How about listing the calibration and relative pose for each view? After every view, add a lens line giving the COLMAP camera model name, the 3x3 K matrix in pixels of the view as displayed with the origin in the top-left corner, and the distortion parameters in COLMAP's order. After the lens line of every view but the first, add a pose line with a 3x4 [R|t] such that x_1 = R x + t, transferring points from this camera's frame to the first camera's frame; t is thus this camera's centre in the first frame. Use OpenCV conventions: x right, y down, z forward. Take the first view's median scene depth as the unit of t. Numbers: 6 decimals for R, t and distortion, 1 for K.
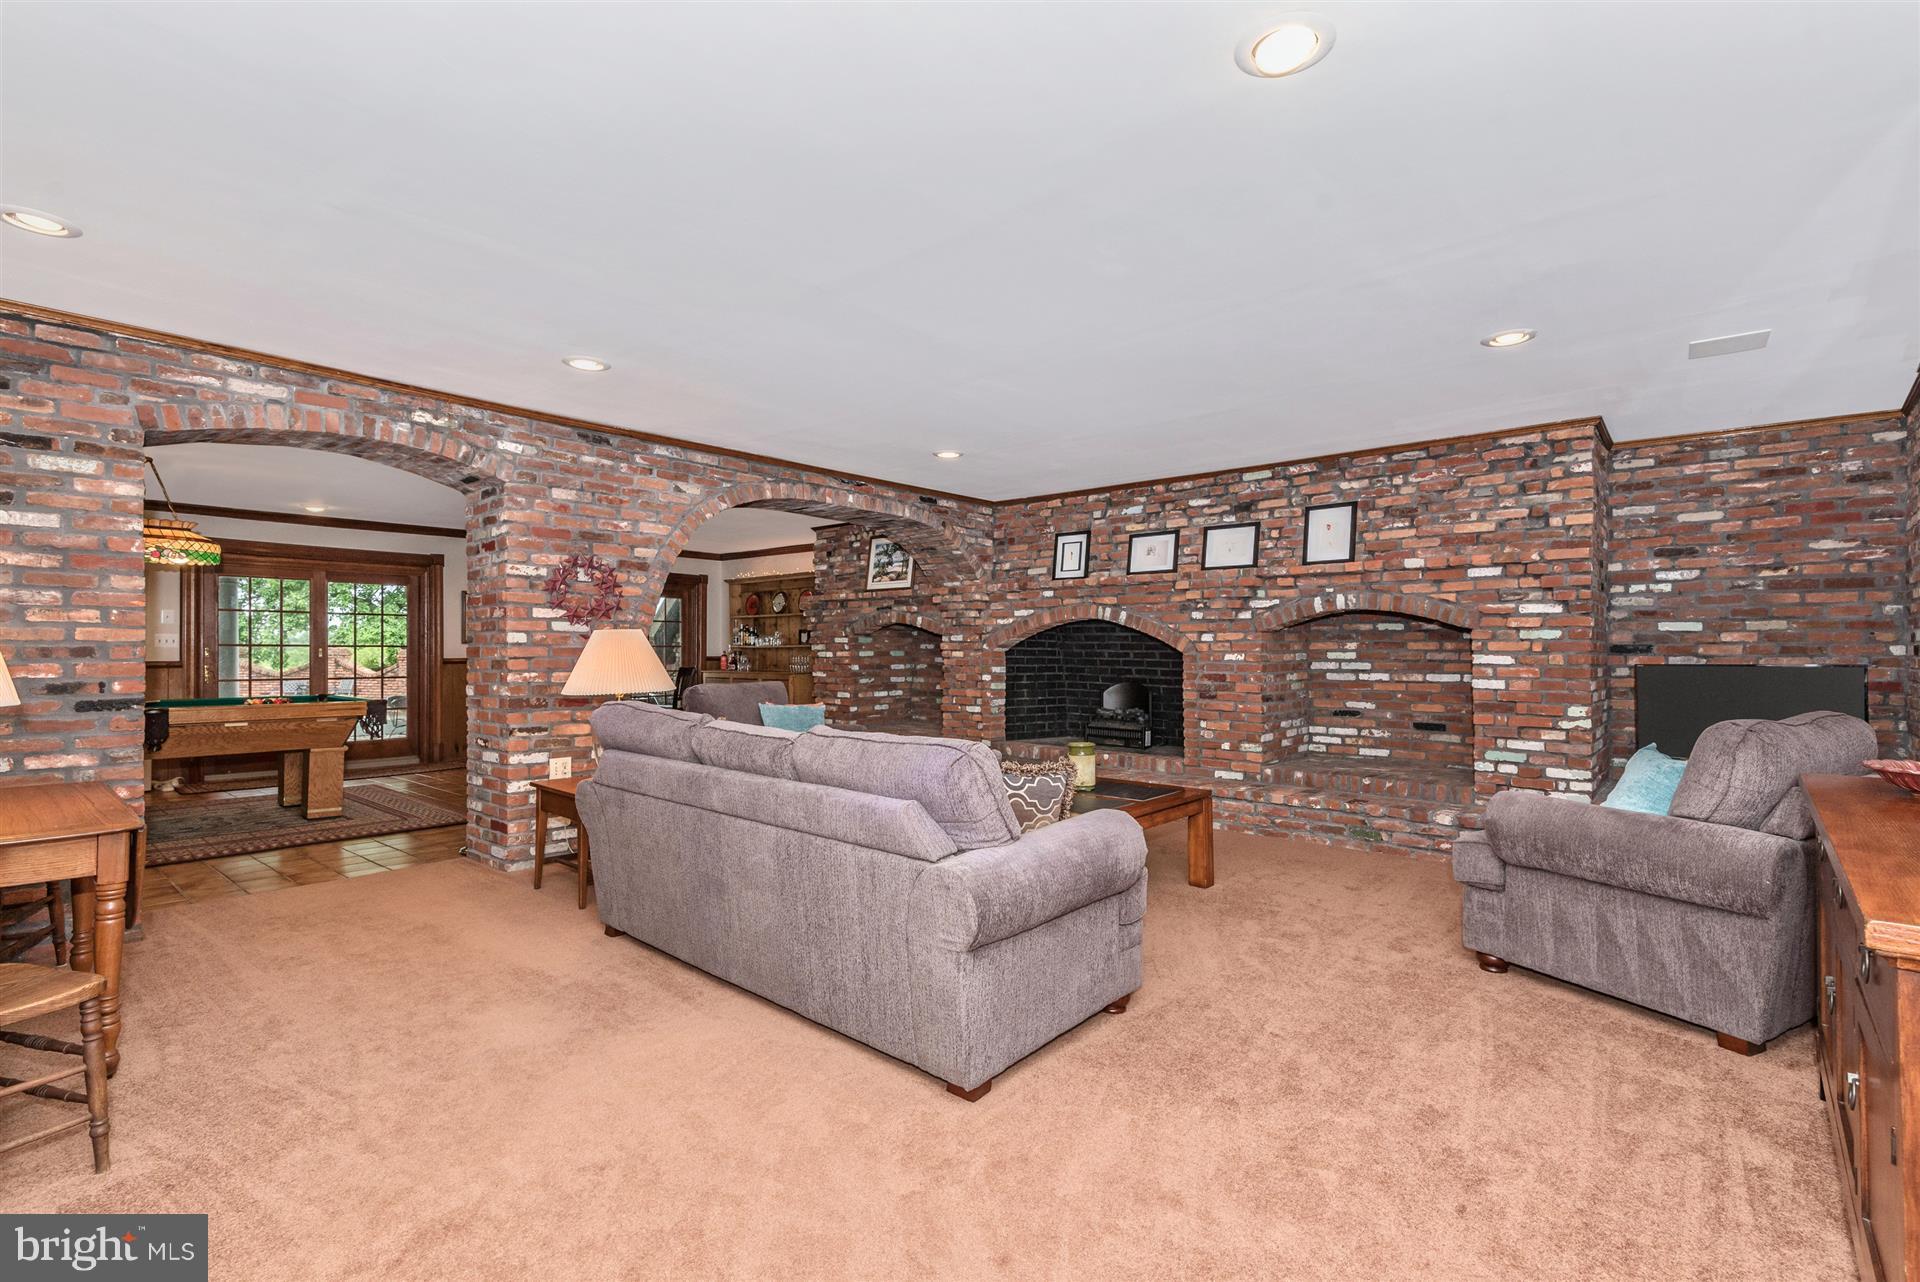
lens RADIAL K [[875.3, 0, 963.9], [0, 875.3, 640.2], [0, 0, 1]] dist [0.002517, -0.001558]
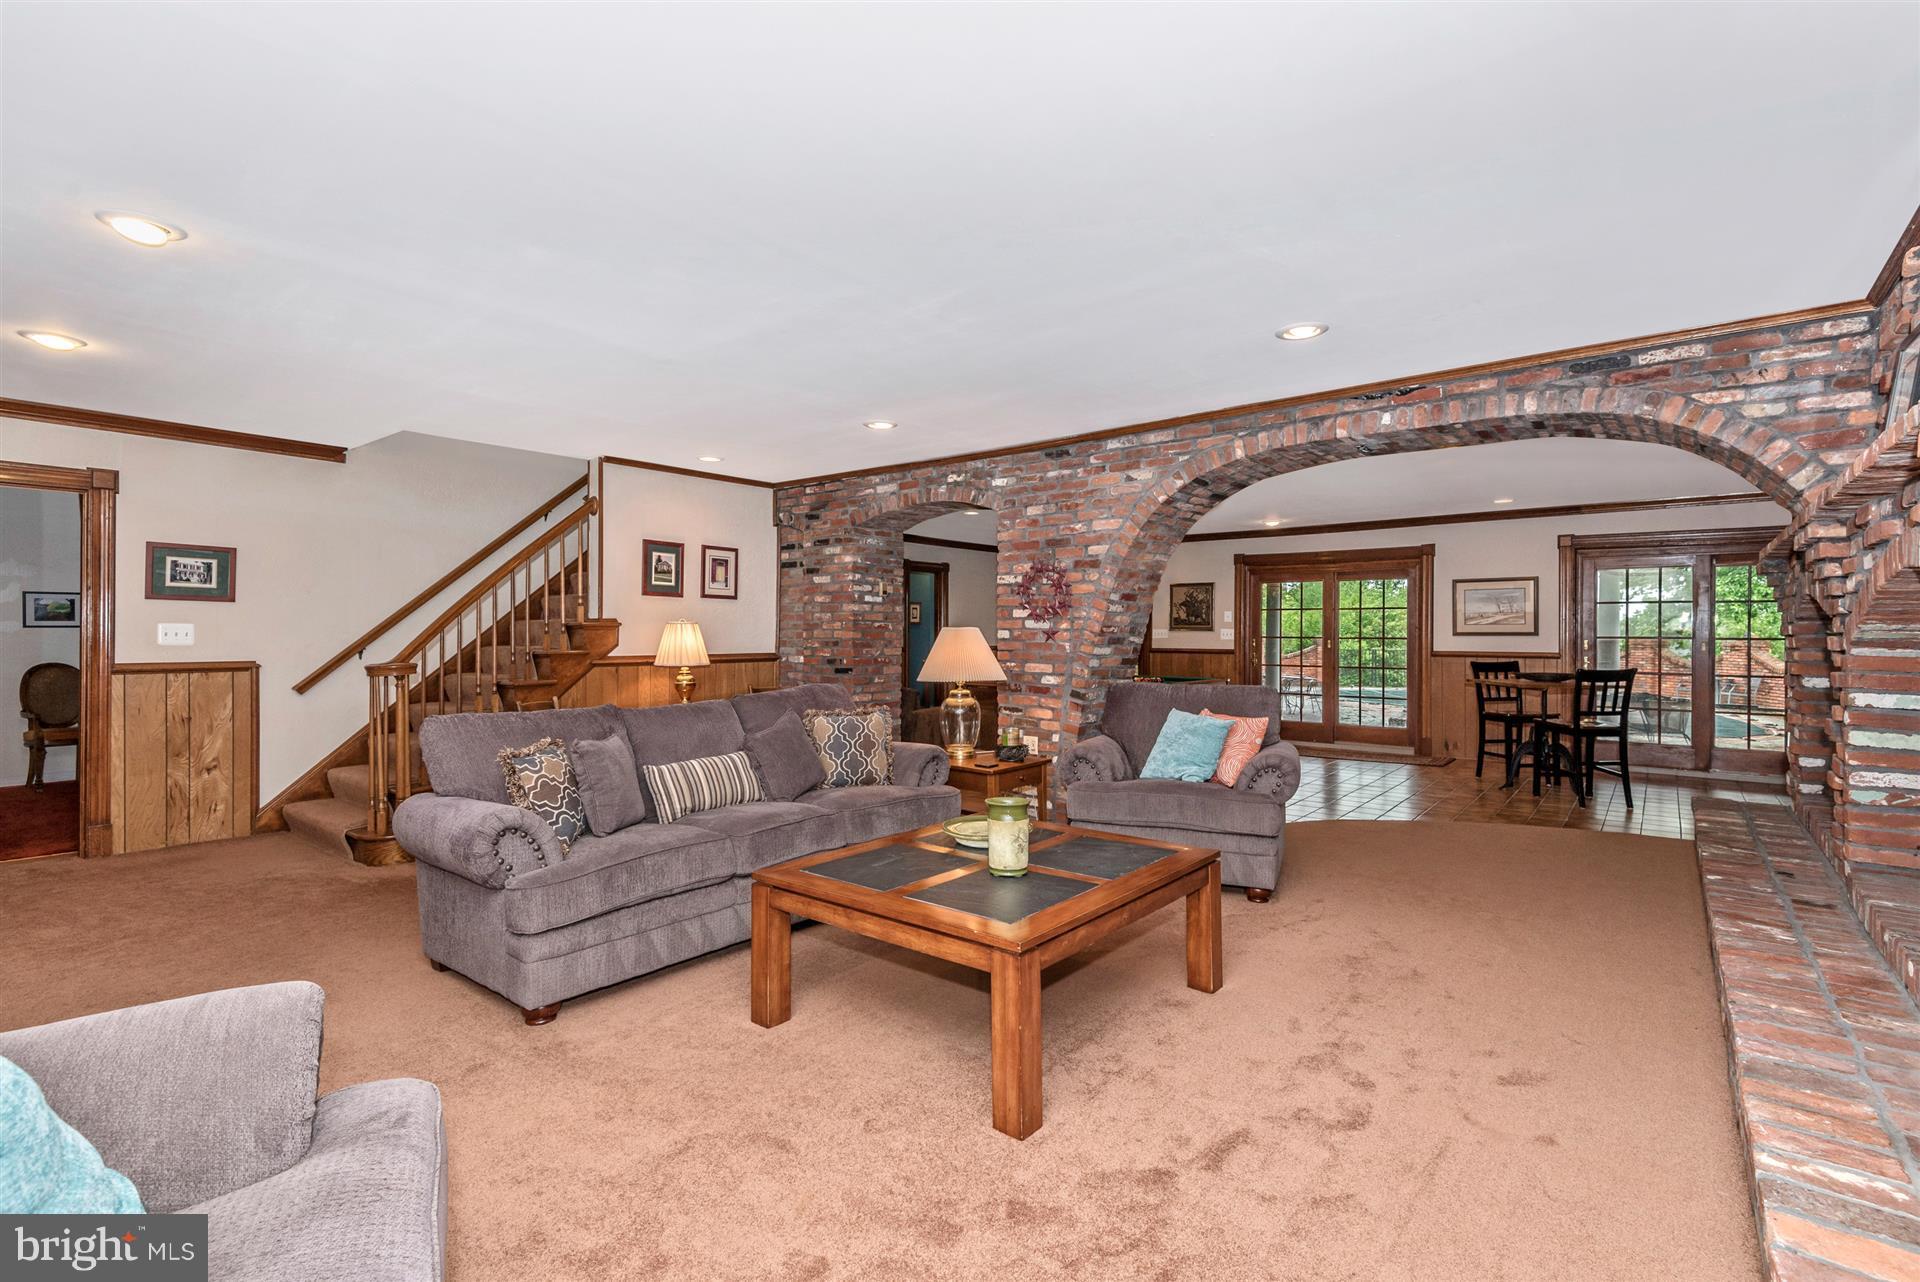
lens RADIAL K [[875.3, 0, 963.0], [0, 875.3, 640.5], [0, 0, 1]] dist [0.002517, -0.001558]
pose [[0.012482, 0.005250, -0.999908, 0.685926], [0.008152, 0.999952, 0.005352, -0.000785], [0.999889, -0.008218, 0.012439, 0.865787]]
